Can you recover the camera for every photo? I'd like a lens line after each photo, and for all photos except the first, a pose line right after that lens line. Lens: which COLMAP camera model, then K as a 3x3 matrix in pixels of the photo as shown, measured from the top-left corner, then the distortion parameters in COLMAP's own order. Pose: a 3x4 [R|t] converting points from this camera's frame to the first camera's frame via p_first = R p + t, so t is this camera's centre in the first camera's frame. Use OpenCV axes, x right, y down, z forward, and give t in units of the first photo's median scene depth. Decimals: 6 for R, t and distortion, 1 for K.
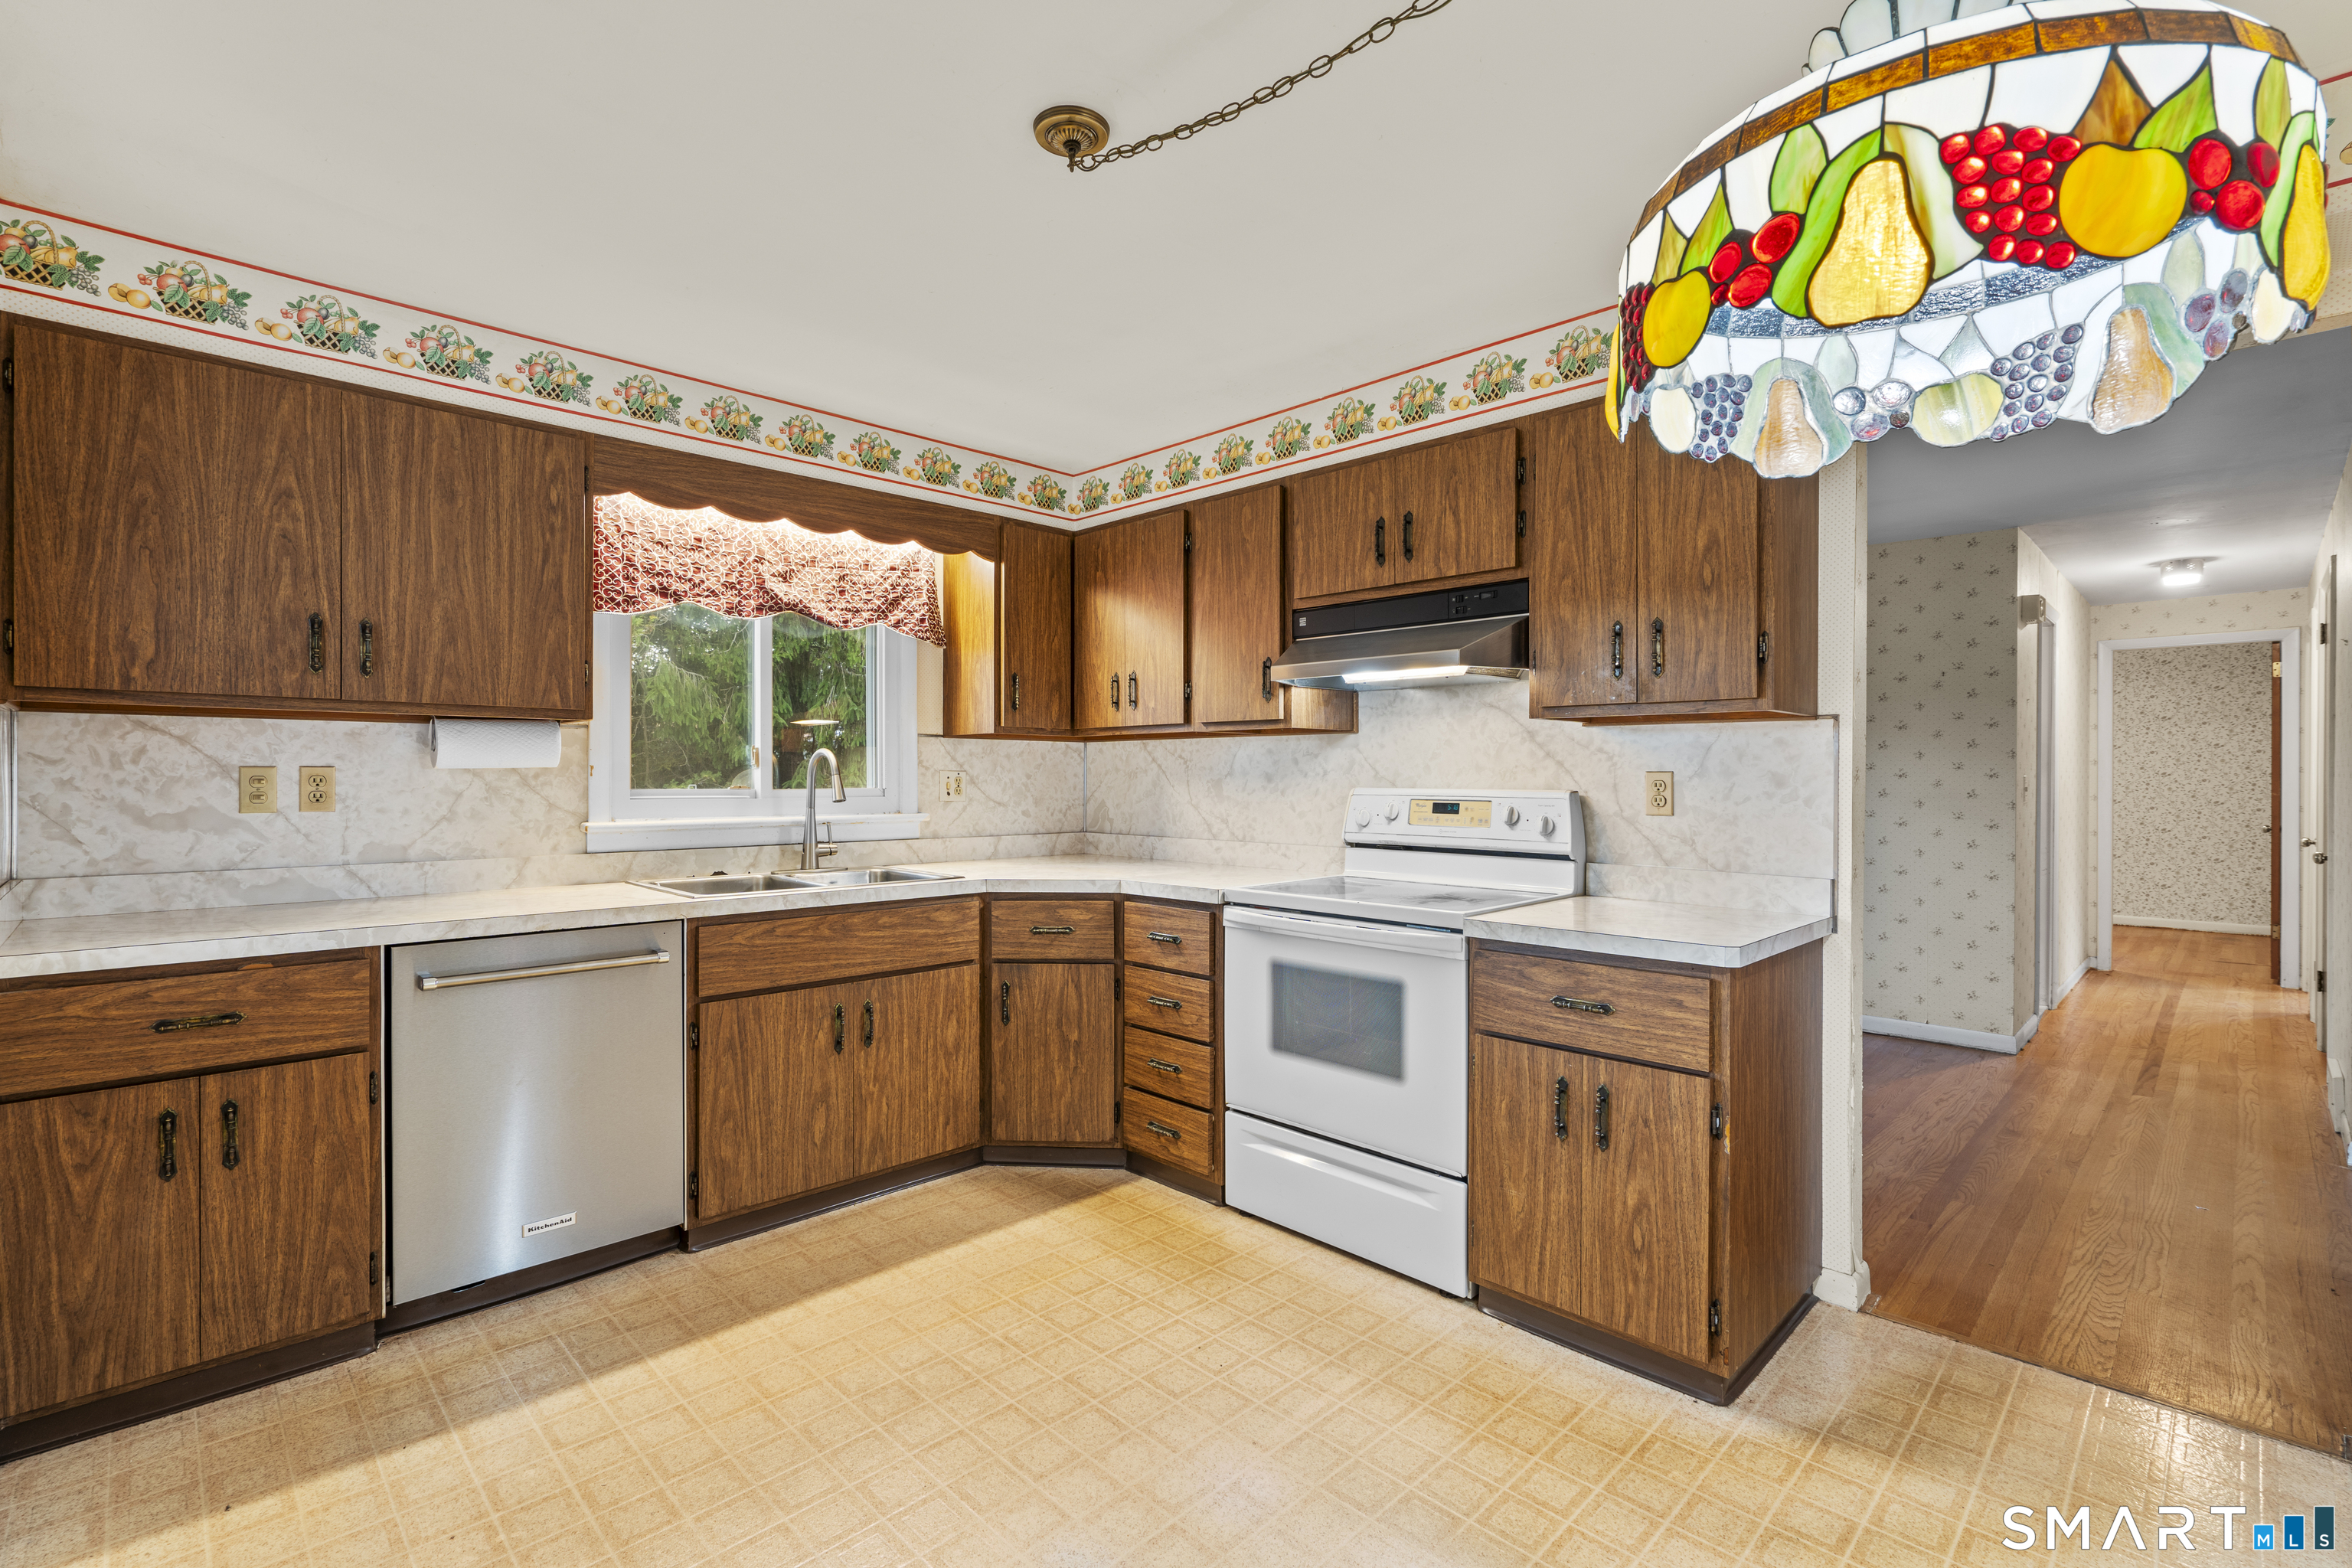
lens RADIAL K [[1060.3, 0, 1173.2], [0, 1060.3, 776.0], [0, 0, 1]] dist [-0.000538, 0.000560]
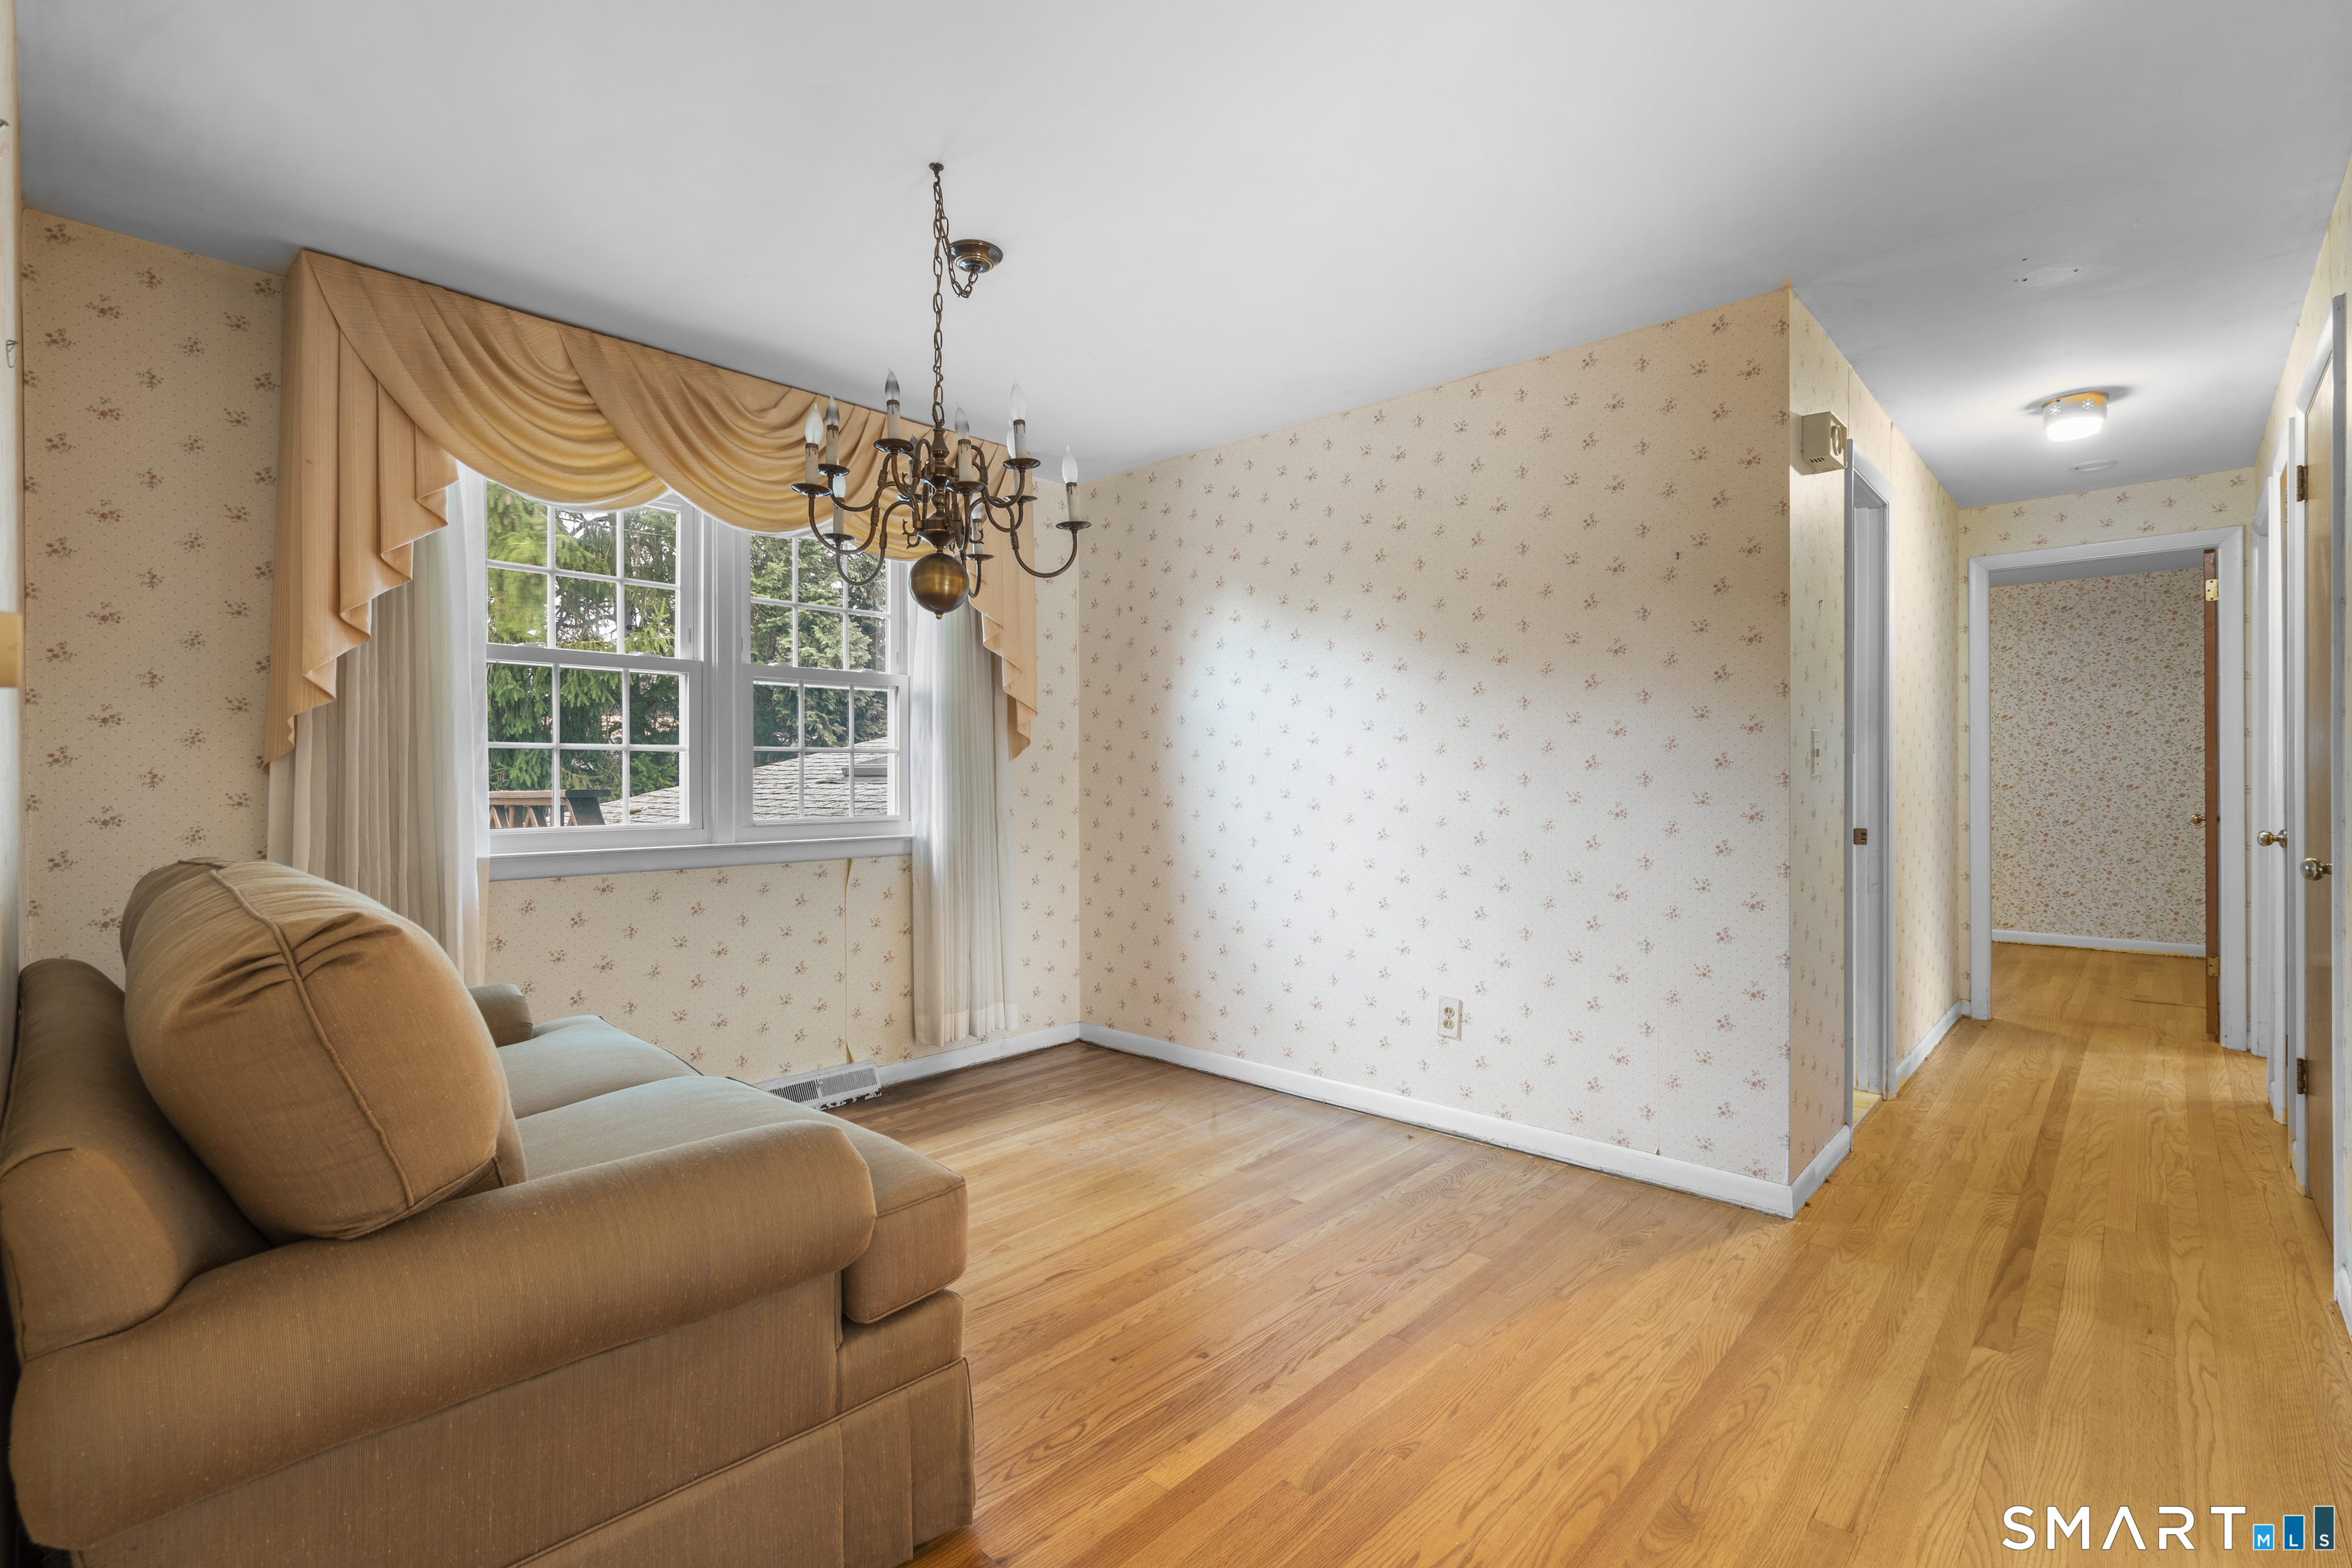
lens RADIAL K [[1060.3, 0, 1173.2], [0, 1060.3, 776.0], [0, 0, 1]] dist [-0.000538, 0.000560]
pose [[0.999042, -0.006123, 0.043339, 0.472682], [0.006187, 0.999980, -0.001348, 0.026811], [-0.043330, 0.001615, 0.999060, 0.480313]]
